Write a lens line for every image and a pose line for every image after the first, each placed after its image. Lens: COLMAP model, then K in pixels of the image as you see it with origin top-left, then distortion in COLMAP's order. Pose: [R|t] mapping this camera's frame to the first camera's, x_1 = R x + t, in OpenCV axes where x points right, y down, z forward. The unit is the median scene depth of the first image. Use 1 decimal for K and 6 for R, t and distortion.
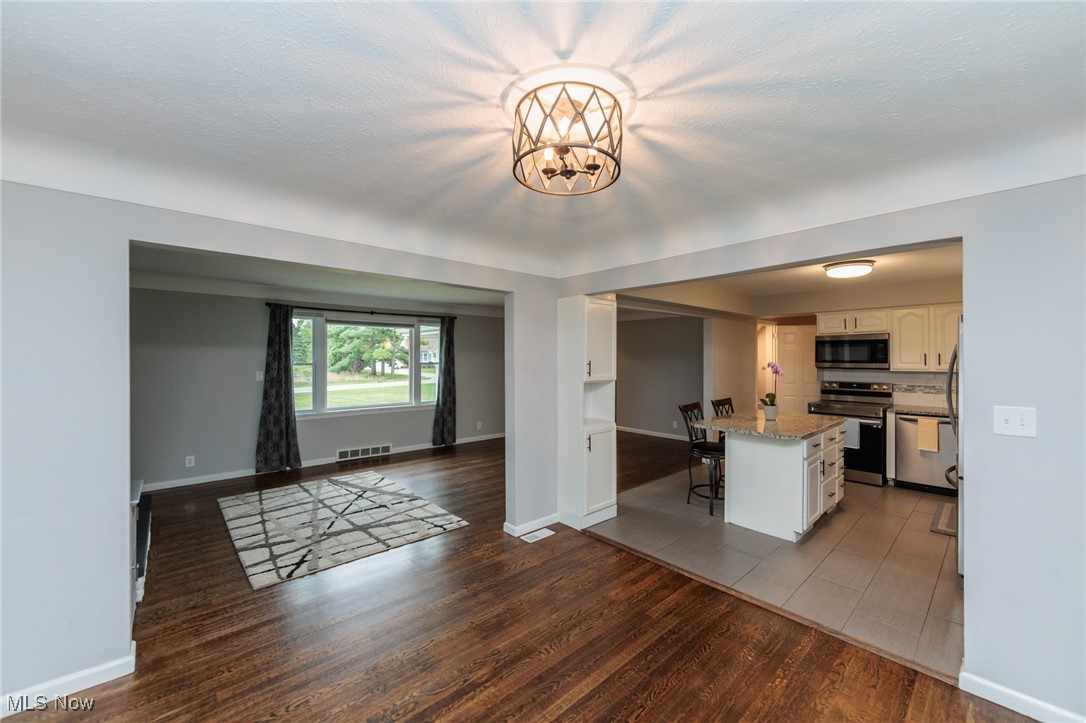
lens RADIAL K [[421.6, 0, 545.0], [0, 421.6, 359.3], [0, 0, 1]] dist [-0.007760, 0.000542]
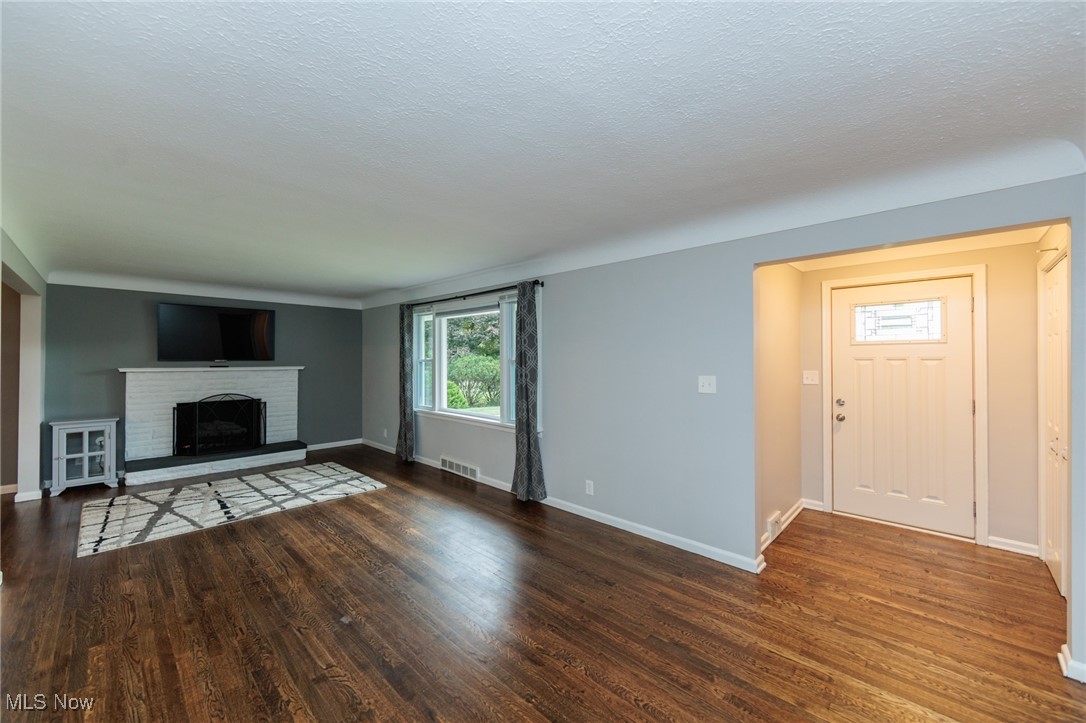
lens RADIAL K [[421.6, 0, 543.0], [0, 421.6, 358.8], [0, 0, 1]] dist [-0.007760, 0.000542]
pose [[0.060665, -0.000829, -0.998158, 0.473712], [-0.003061, 0.999995, -0.001016, 0.008966], [0.998154, 0.003117, 0.060662, 1.306089]]
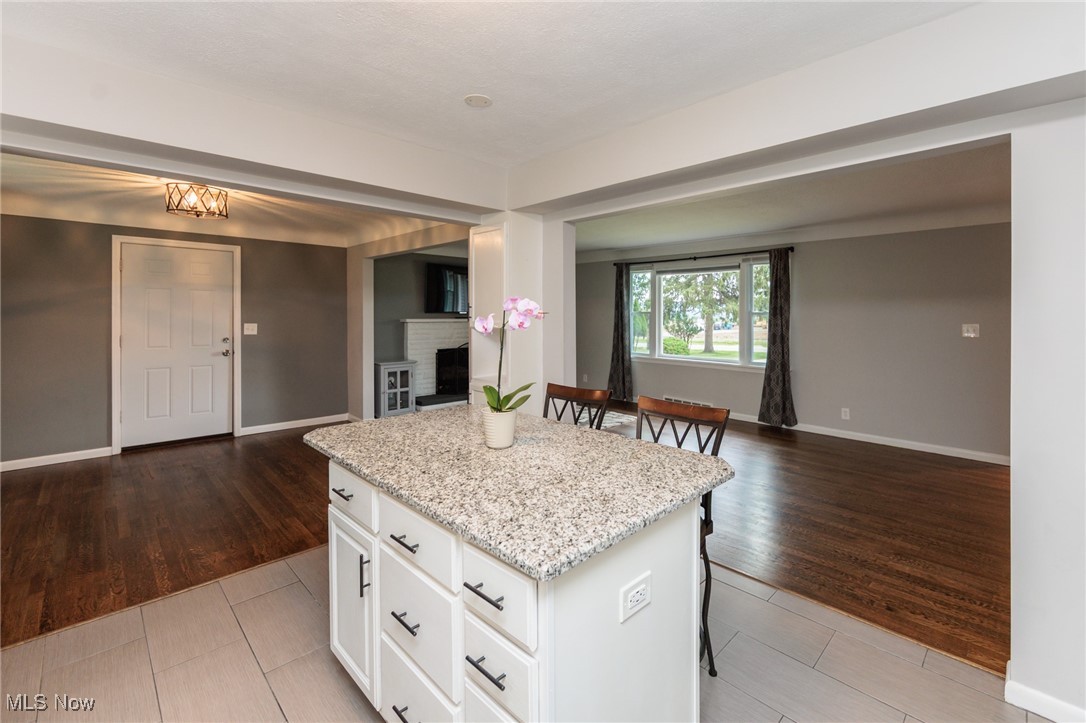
lens RADIAL K [[473.4, 0, 564.8], [0, 473.4, 315.7], [0, 0, 1]] dist [-0.001193, -0.000045]
pose [[0.047107, 0.005873, -0.998873, 0.739870], [-0.005149, 0.999971, 0.005636, 0.015242], [0.998877, 0.004878, 0.047136, 0.786006]]
